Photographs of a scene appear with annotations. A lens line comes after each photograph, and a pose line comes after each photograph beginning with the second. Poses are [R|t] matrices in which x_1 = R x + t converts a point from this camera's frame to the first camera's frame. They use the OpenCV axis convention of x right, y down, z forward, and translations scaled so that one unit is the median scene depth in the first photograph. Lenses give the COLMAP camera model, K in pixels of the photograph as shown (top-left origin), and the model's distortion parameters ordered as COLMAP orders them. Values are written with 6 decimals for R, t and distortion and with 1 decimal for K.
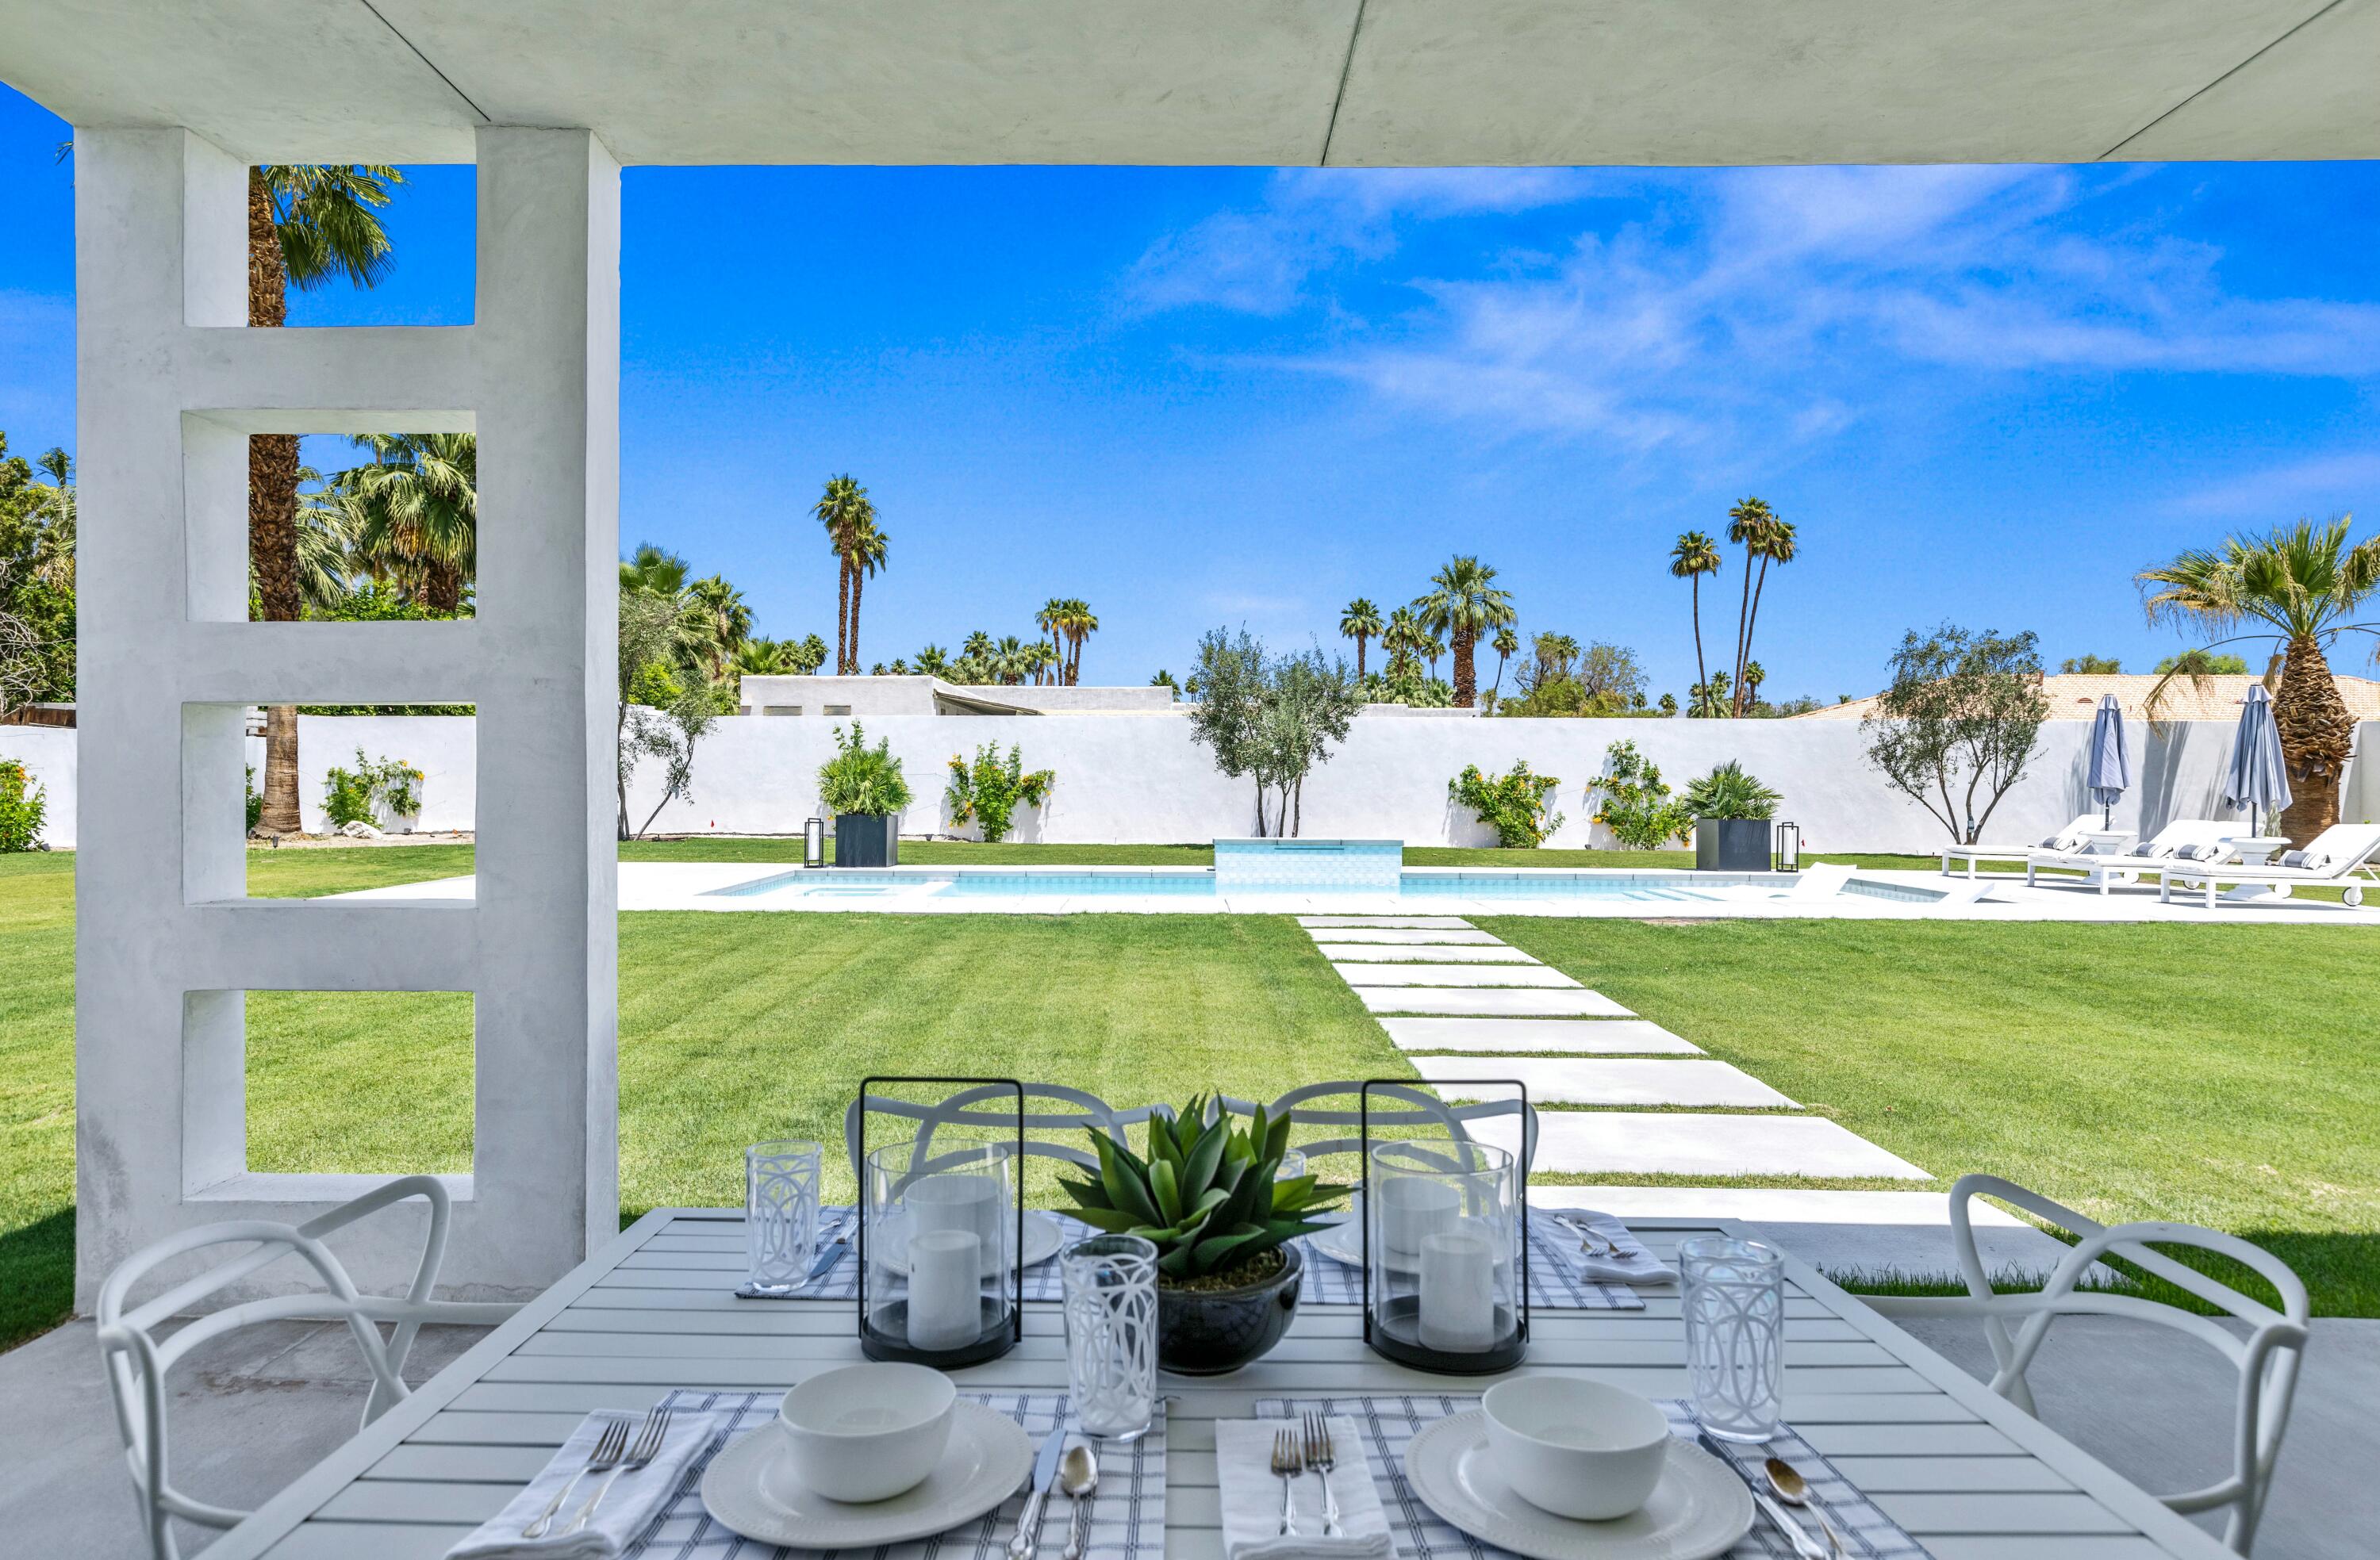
lens RADIAL K [[1378.5, 0, 1190.0], [0, 1378.5, 780.0], [0, 0, 1]] dist [-0.003669, -0.000496]
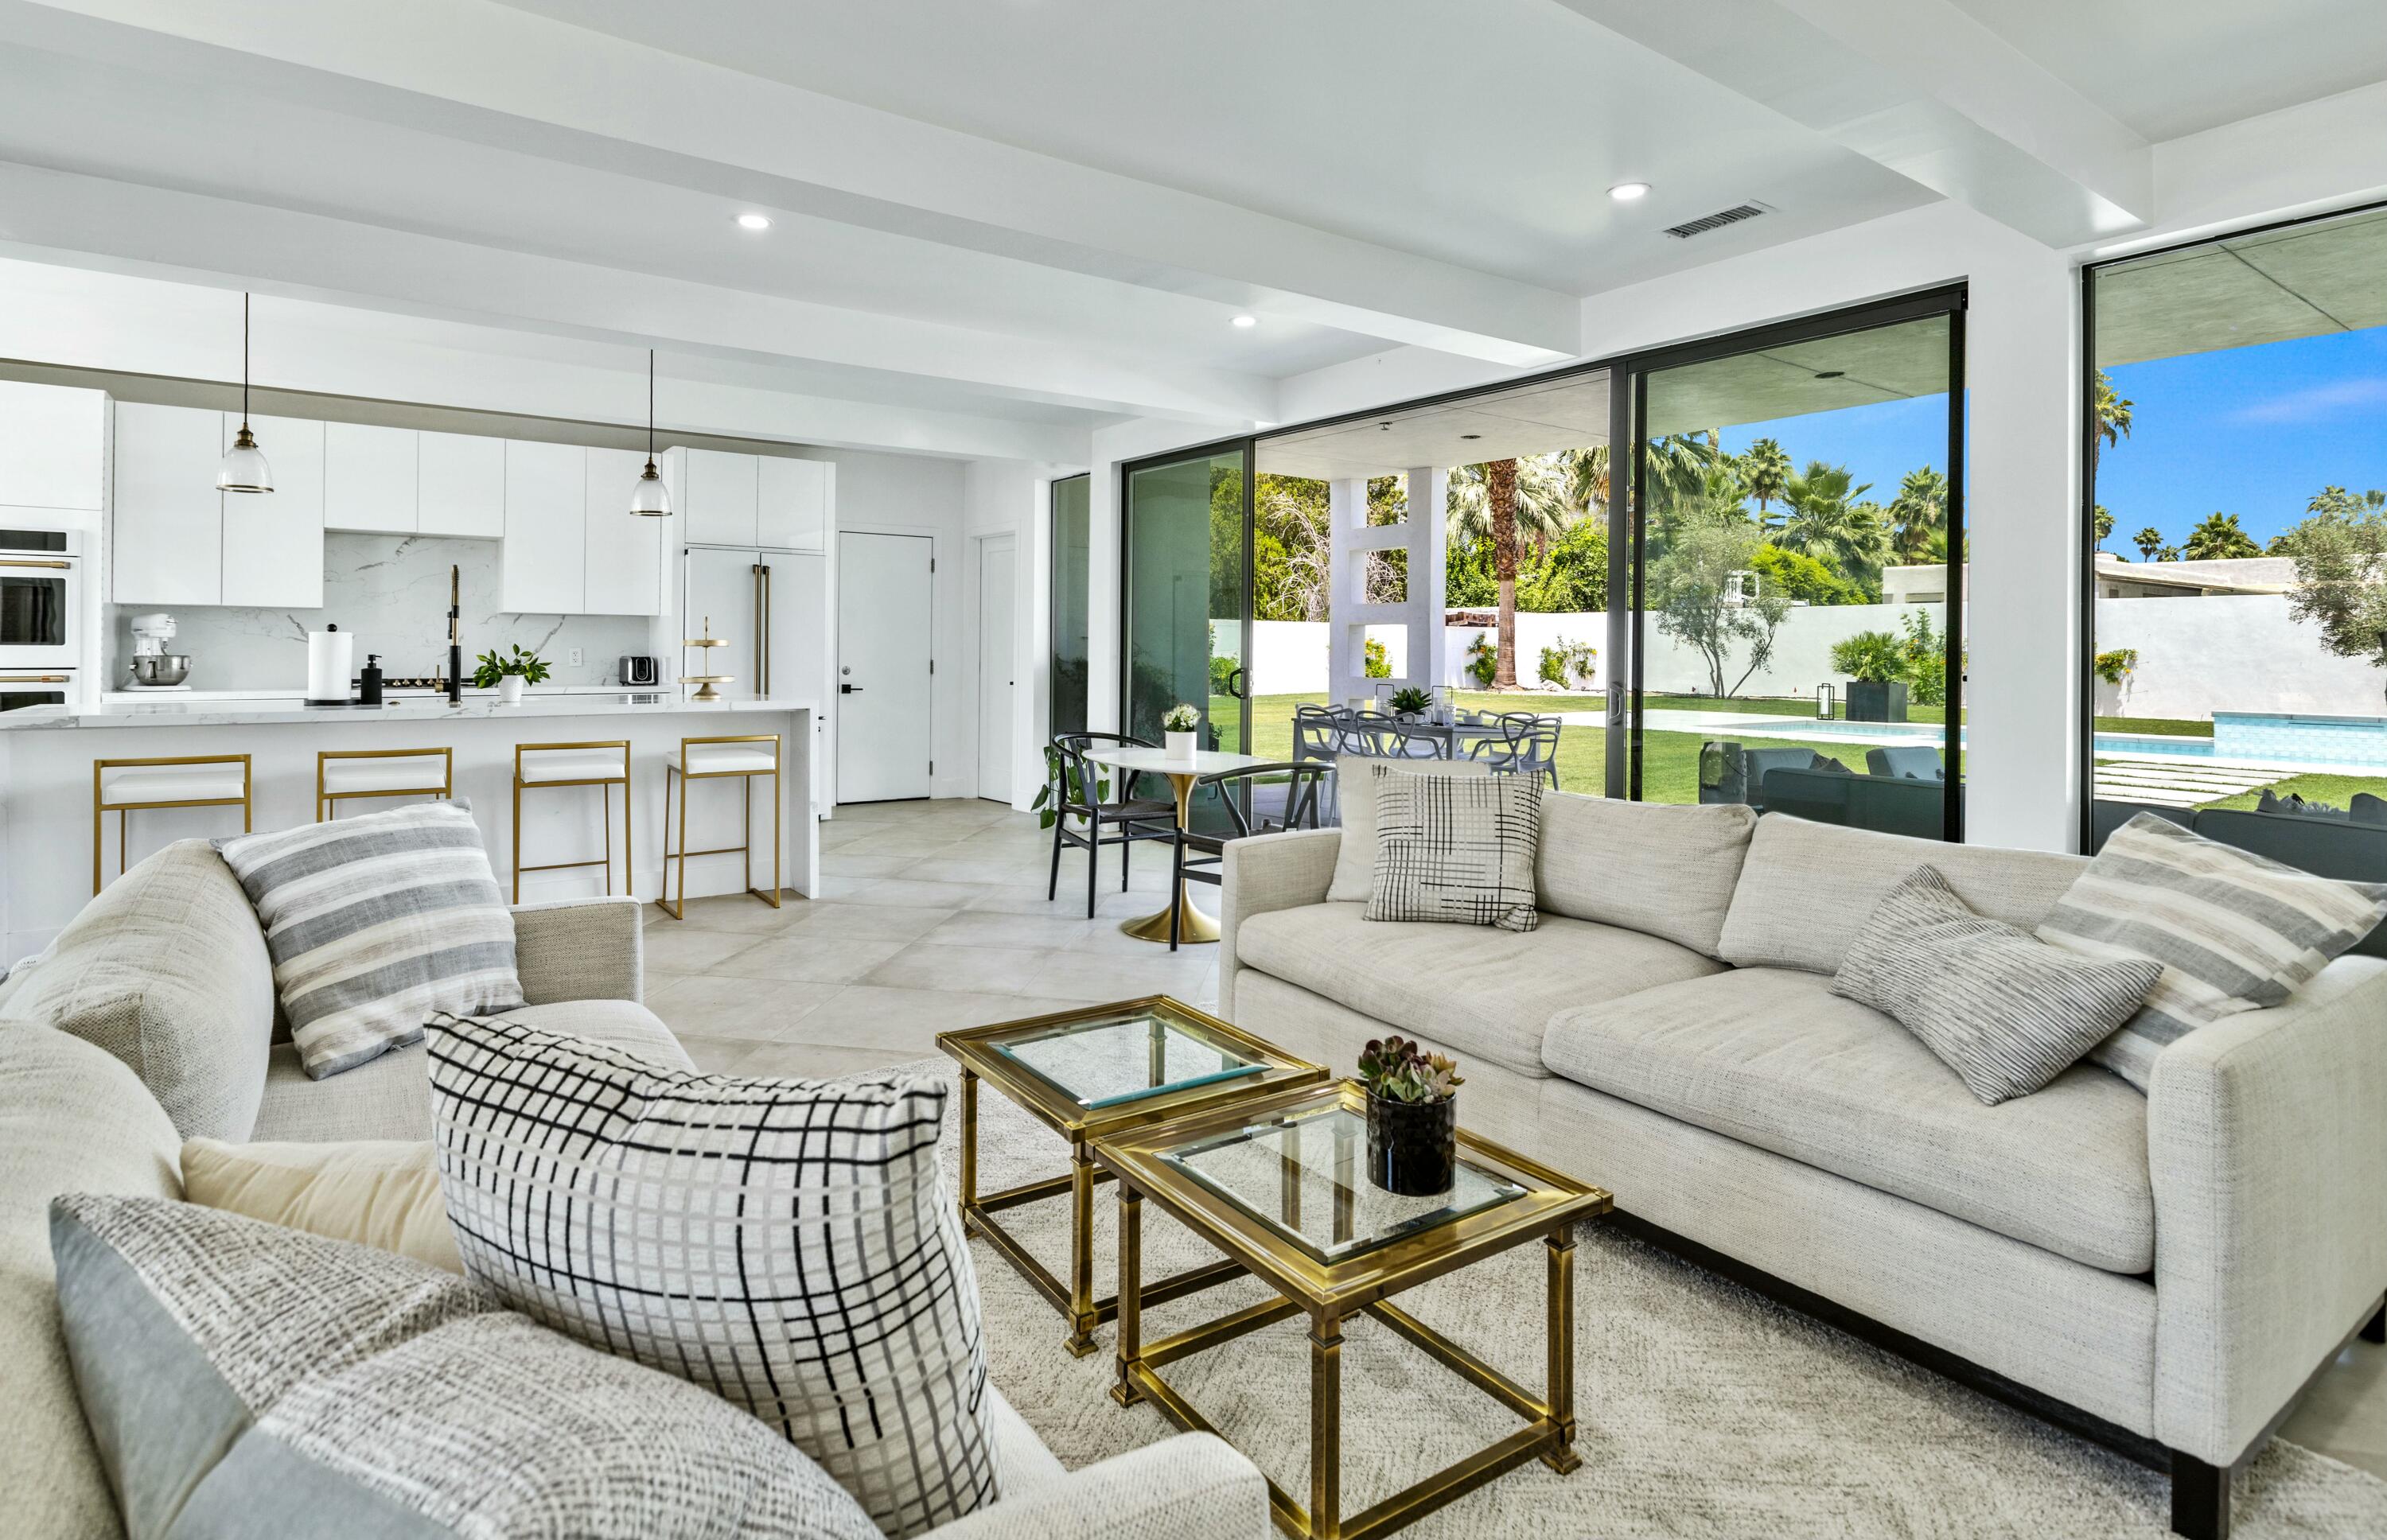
lens RADIAL K [[1198.4, 0, 1193.5], [0, 1198.4, 770.0], [0, 0, 1]] dist [-0.000310, -0.000017]
pose [[0.630159, 0.079218, -0.772414, 0.293227], [-0.007989, 0.995391, 0.095569, 0.005369], [0.776425, -0.054052, 0.627888, -0.267601]]
